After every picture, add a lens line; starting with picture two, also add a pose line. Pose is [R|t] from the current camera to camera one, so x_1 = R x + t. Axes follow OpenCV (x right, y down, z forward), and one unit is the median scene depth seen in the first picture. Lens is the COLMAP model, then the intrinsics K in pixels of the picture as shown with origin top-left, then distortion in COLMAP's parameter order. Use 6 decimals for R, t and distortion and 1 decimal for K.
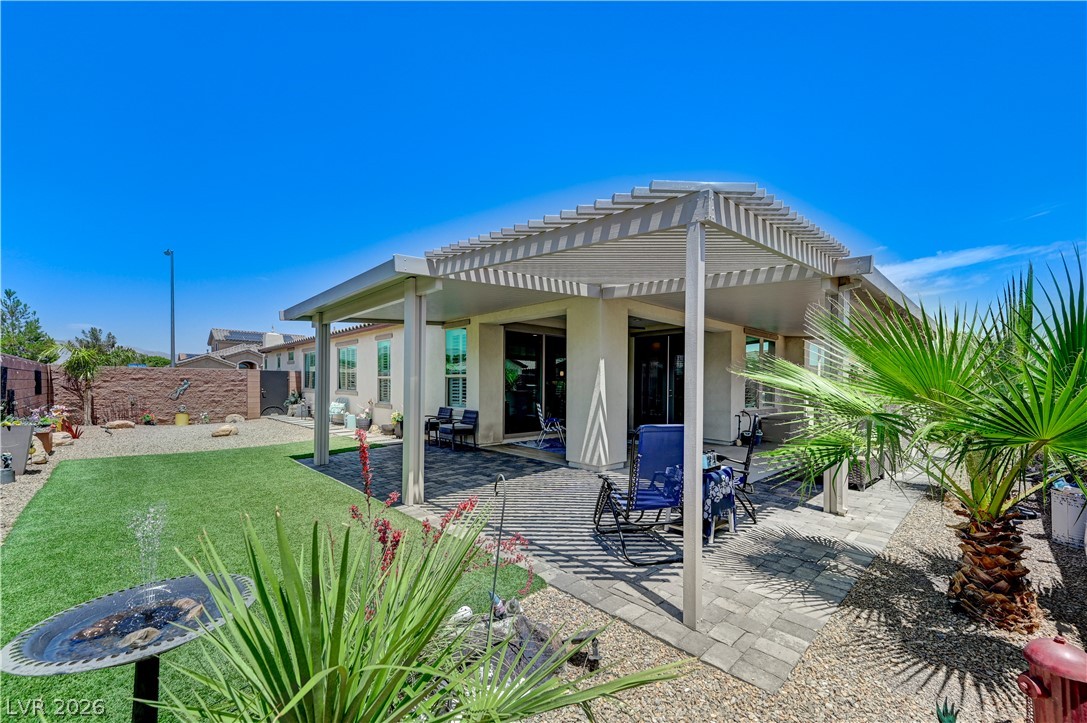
lens RADIAL K [[428.6, 0, 537.5], [0, 428.6, 383.4], [0, 0, 1]] dist [0.001950, -0.000005]
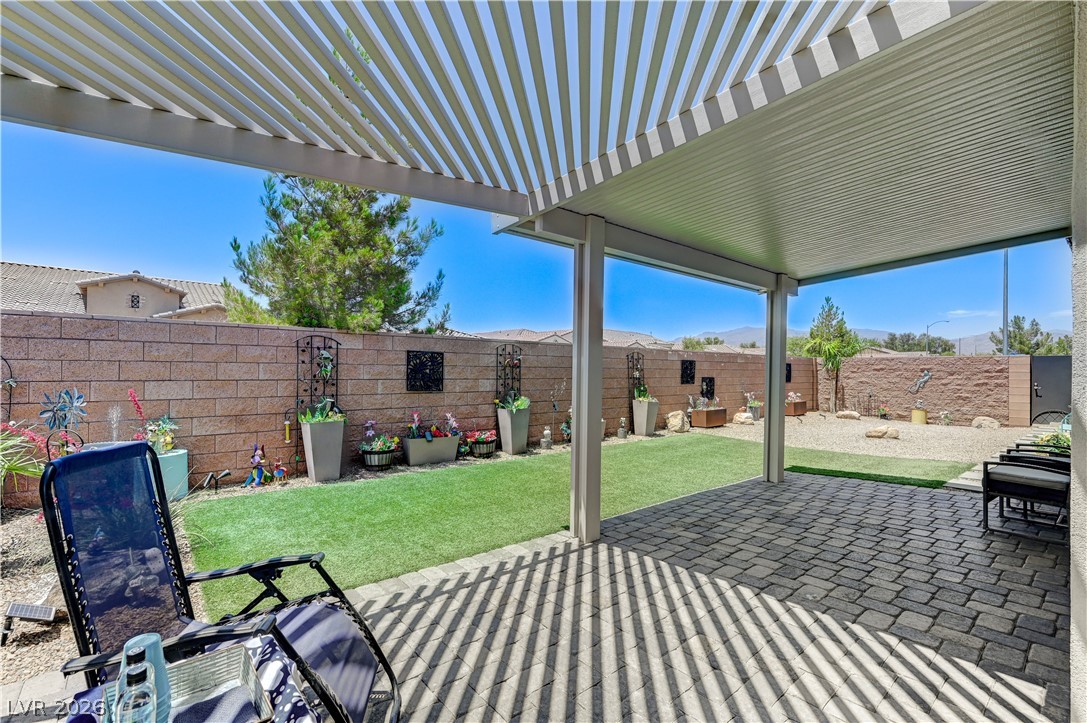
lens RADIAL K [[470.4, 0, 542.8], [0, 470.4, 369.4], [0, 0, 1]] dist [-0.001356, -0.000067]
pose [[-0.035111, -0.005452, -0.999369, 0.225316], [-0.009357, 0.999943, -0.005126, 0.002296], [0.999340, 0.009171, -0.035160, 0.462512]]
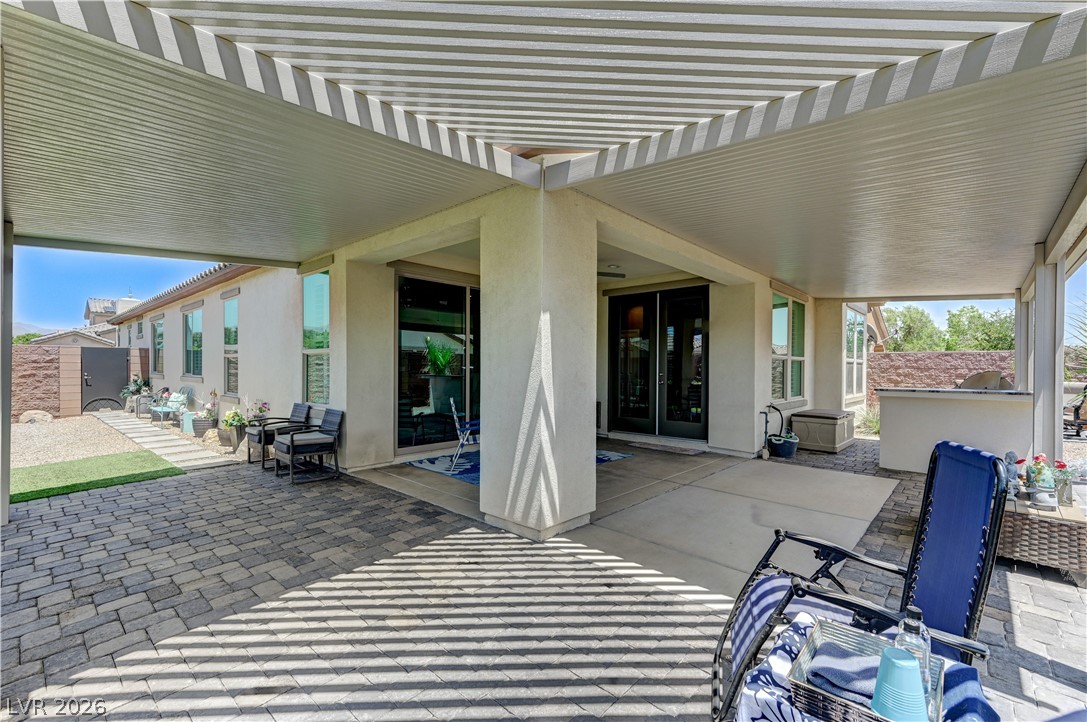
lens RADIAL K [[470.4, 0, 544.6], [0, 470.4, 364.9], [0, 0, 1]] dist [-0.001356, -0.000067]
pose [[0.995787, -0.002434, 0.091662, 0.065985], [0.002523, 0.999996, -0.000857, 0.002328], [-0.091659, 0.001084, 0.995790, 0.304355]]
